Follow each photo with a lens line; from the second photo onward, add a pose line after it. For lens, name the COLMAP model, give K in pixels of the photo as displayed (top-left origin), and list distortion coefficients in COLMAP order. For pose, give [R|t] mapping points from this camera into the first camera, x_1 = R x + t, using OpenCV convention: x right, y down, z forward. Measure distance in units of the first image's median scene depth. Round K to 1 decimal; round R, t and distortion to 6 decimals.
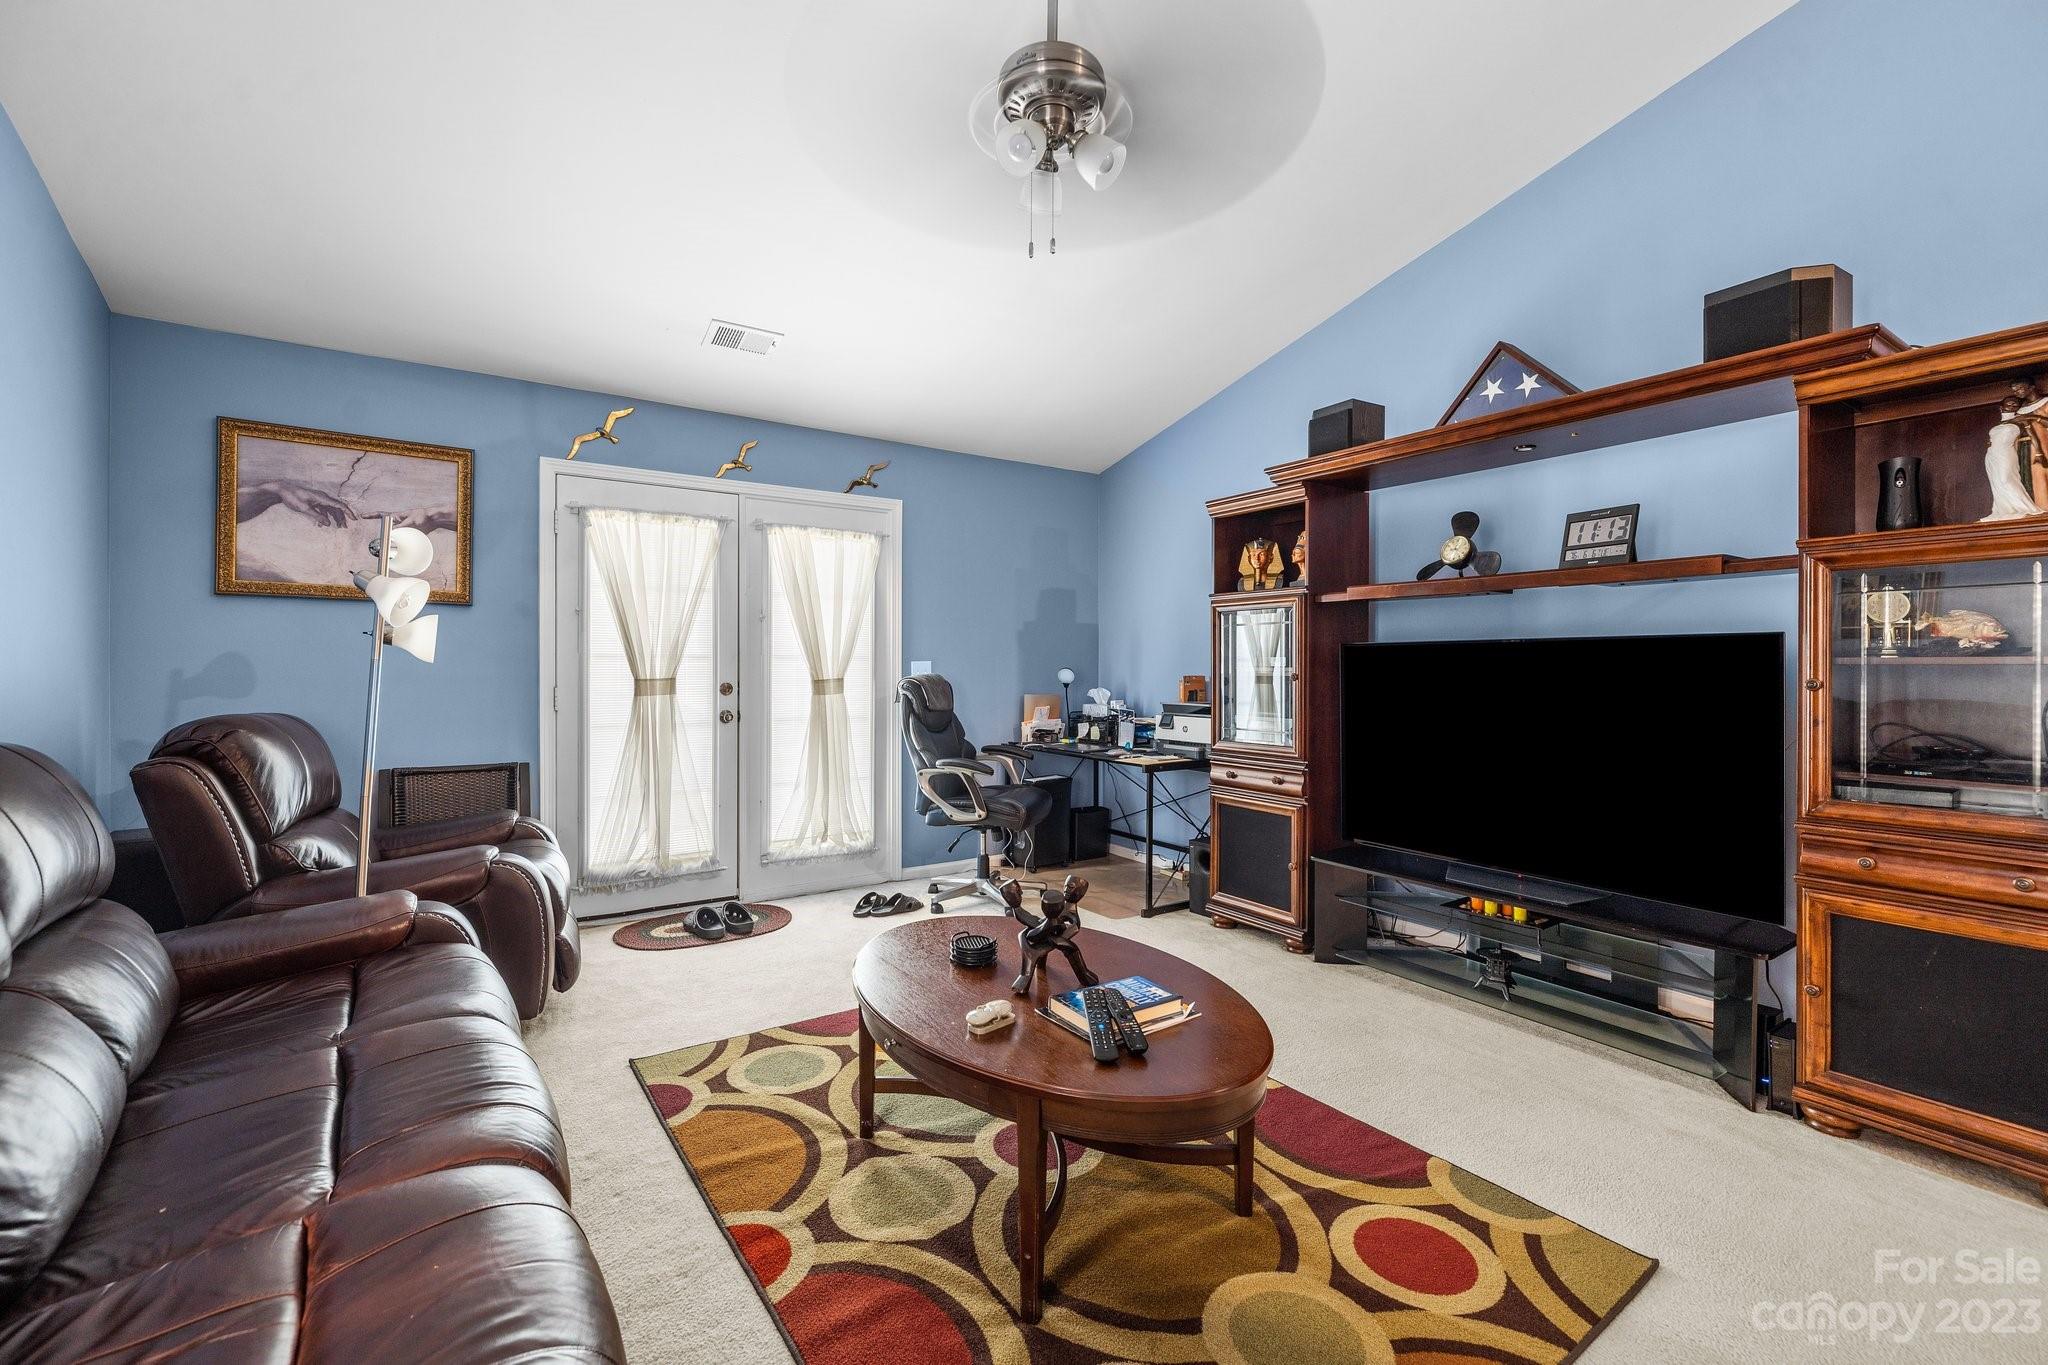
lens RADIAL K [[865.4, 0, 1022.0], [0, 865.4, 681.6], [0, 0, 1]] dist [-0.001354, -0.000505]
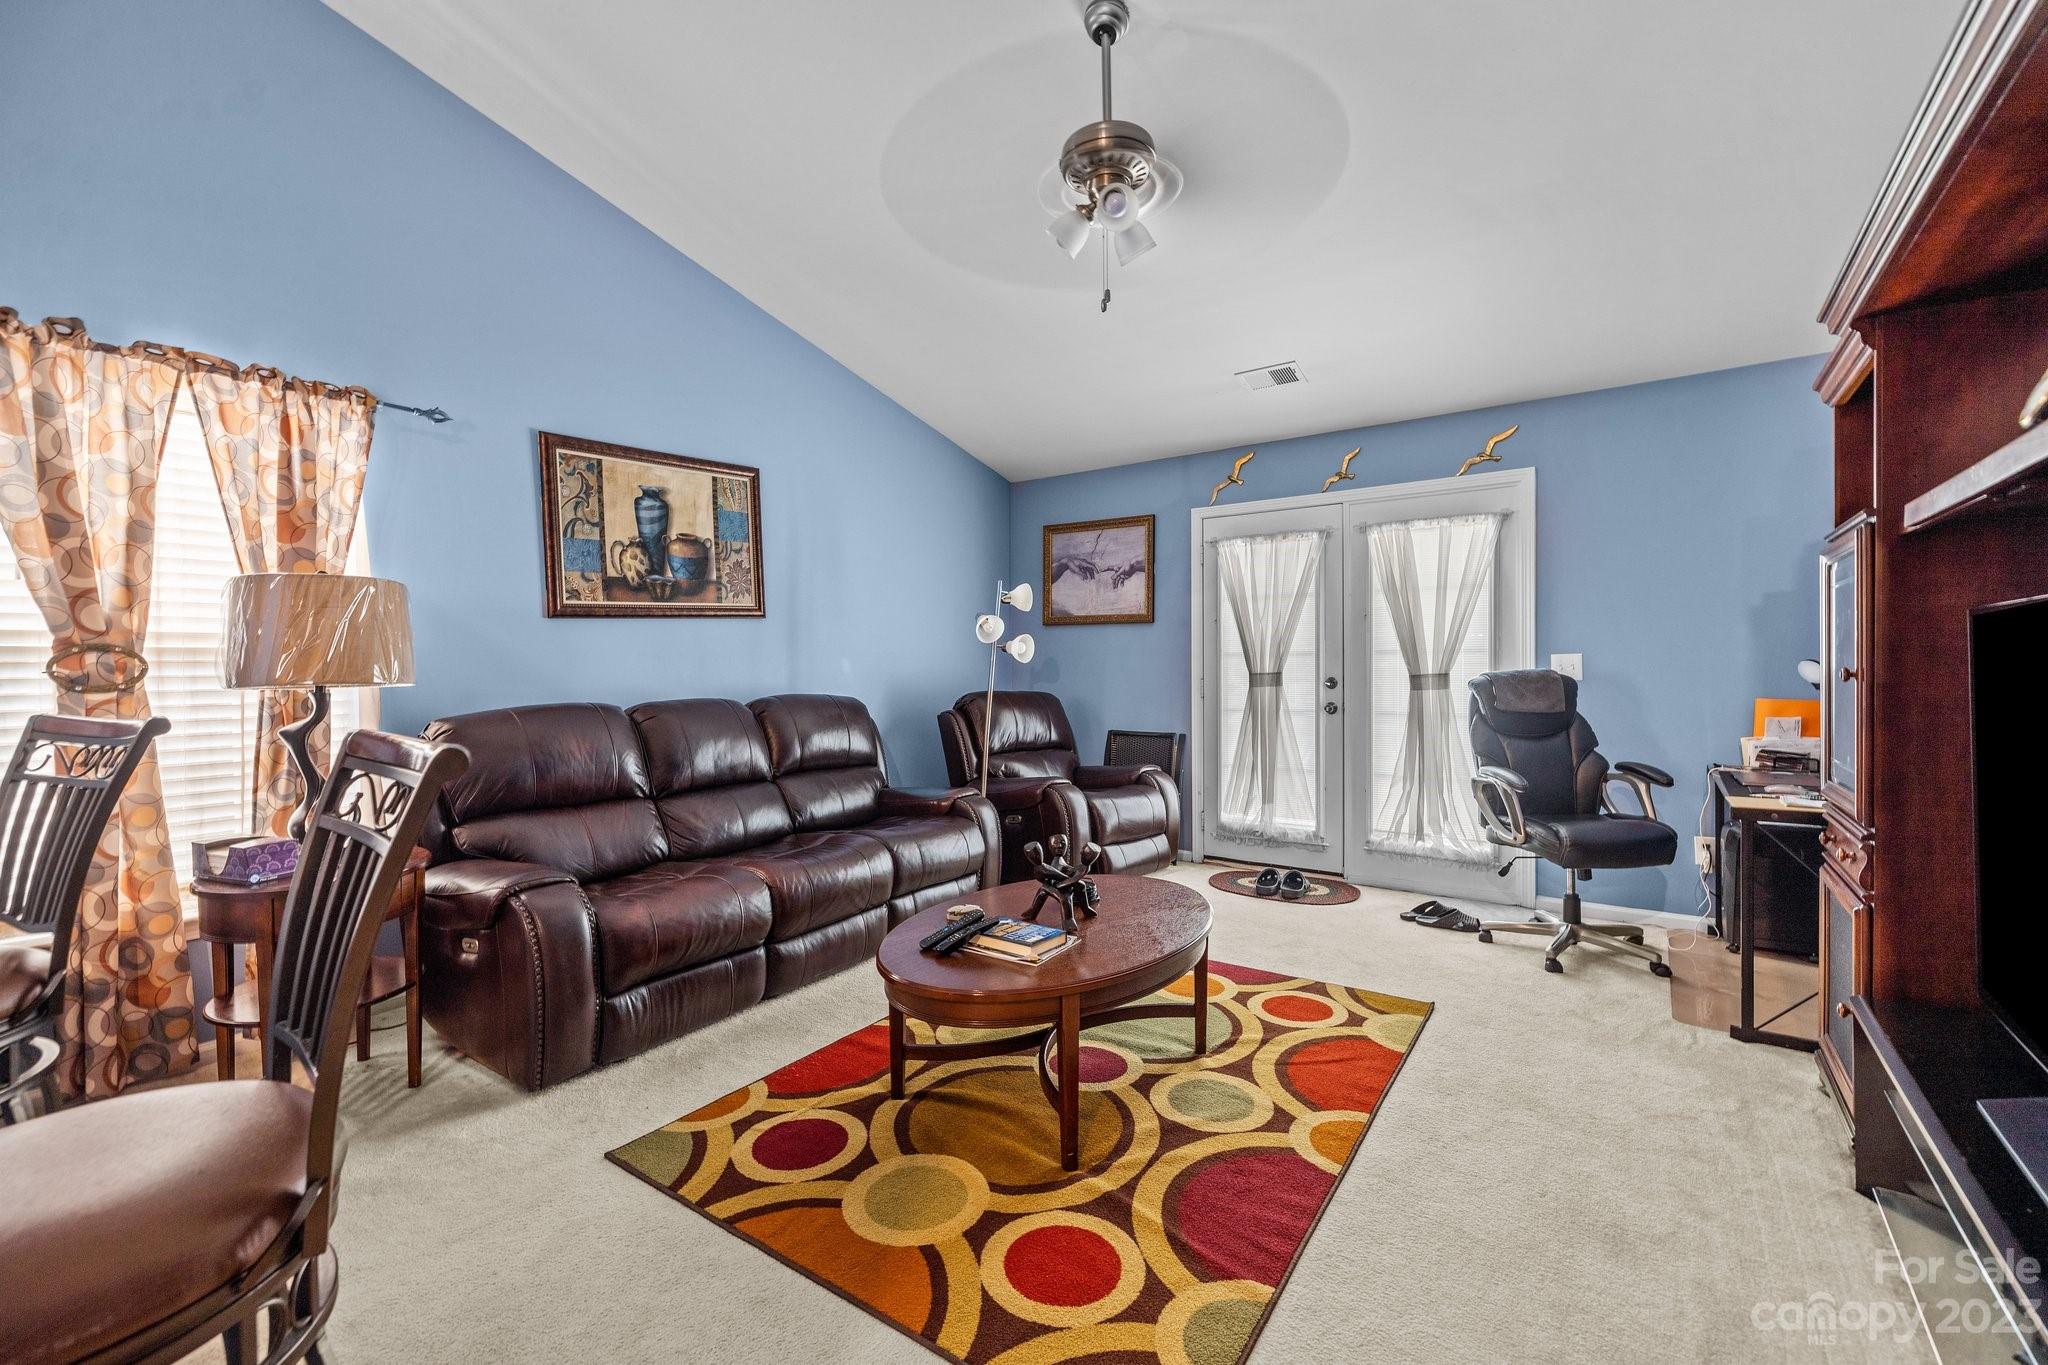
lens RADIAL K [[865.4, 0, 1019.6], [0, 865.4, 673.2], [0, 0, 1]] dist [-0.001354, -0.000505]
pose [[0.342180, 0.003815, -0.939627, 0.694852], [-0.006089, 0.999980, 0.001843, -0.003911], [0.939615, 0.005091, 0.342197, 0.315900]]
